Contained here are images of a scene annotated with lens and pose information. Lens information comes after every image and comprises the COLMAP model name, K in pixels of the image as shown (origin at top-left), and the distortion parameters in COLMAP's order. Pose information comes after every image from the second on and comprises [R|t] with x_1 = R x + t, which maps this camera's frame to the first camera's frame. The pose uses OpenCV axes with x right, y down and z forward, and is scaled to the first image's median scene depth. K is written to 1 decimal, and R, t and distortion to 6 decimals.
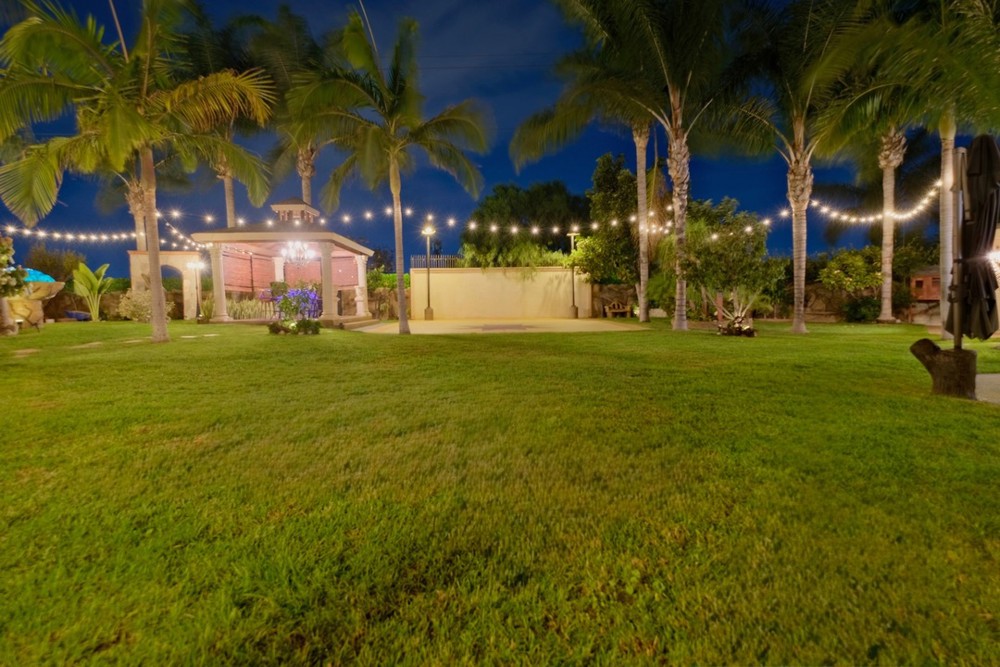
lens RADIAL K [[444.4, 0, 511.2], [0, 444.4, 304.2], [0, 0, 1]] dist [0.000065, -0.000053]
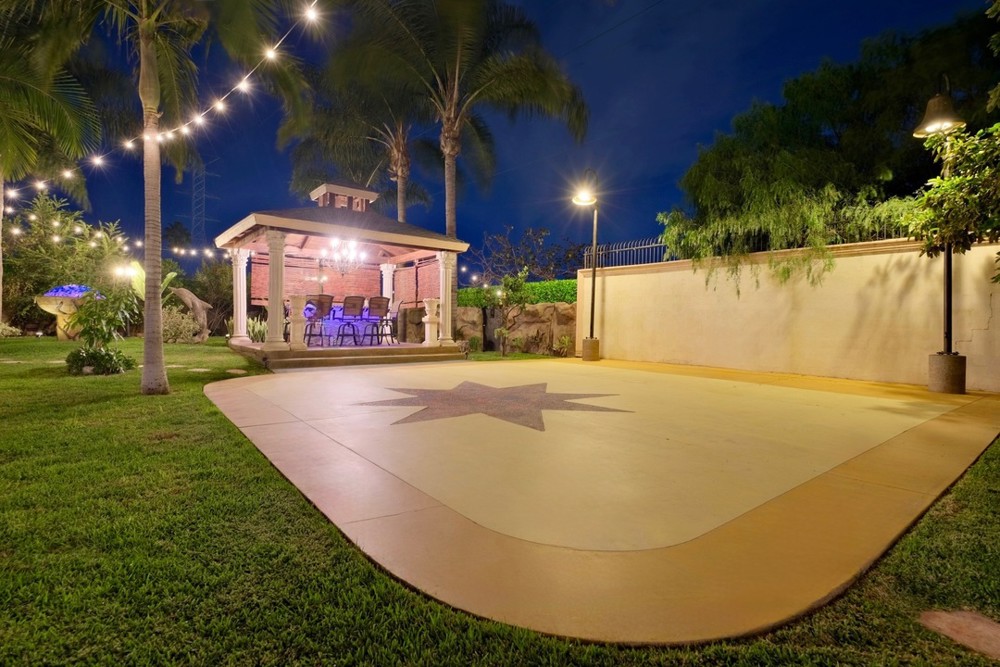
lens RADIAL K [[480.9, 0, 503.7], [0, 480.9, 320.3], [0, 0, 1]] dist [0.002193, -0.000147]
pose [[0.625076, 0.018371, -0.780347, 0.235544], [-0.027679, 0.999616, 0.001362, -0.013290], [0.780073, 0.020748, 0.625345, 0.589540]]
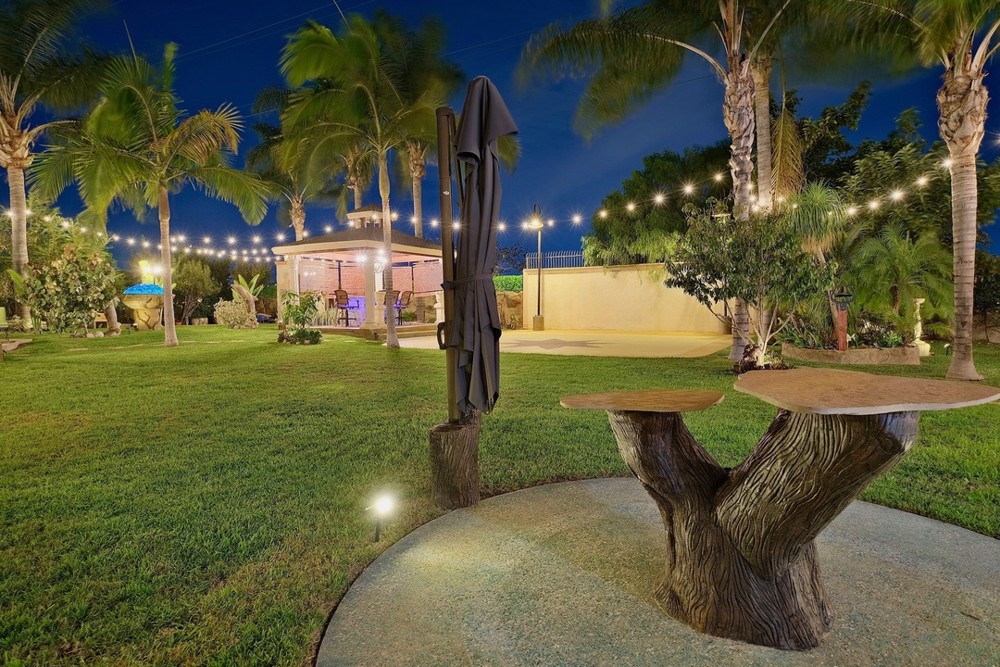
lens RADIAL K [[552.9, 0, 502.1], [0, 552.9, 308.0], [0, 0, 1]] dist [-0.000905, 0.000008]
pose [[0.860072, 0.008864, -0.510096, 0.315996], [-0.006042, 0.999956, 0.007190, -0.015020], [0.510137, -0.003102, 0.860088, 0.071633]]
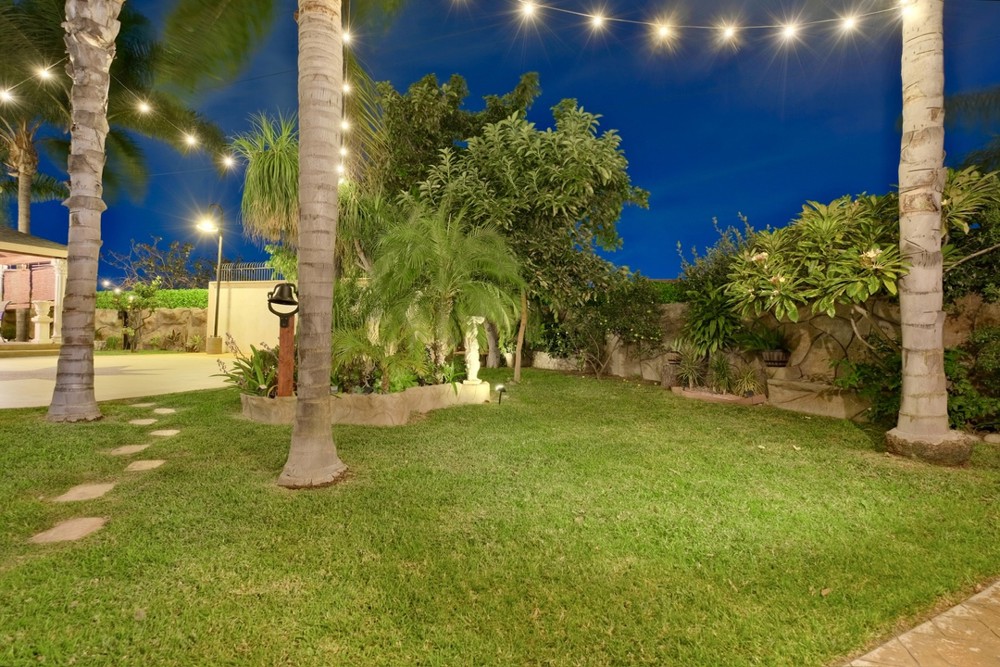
lens RADIAL K [[459.3, 0, 497.1], [0, 459.3, 328.3], [0, 0, 1]] dist [-0.002622, -0.000574]
pose [[0.937448, 0.027255, -0.347056, 0.536202], [-0.033699, 0.999353, -0.012546, -0.011987], [0.346489, 0.023457, 0.937761, 0.514569]]
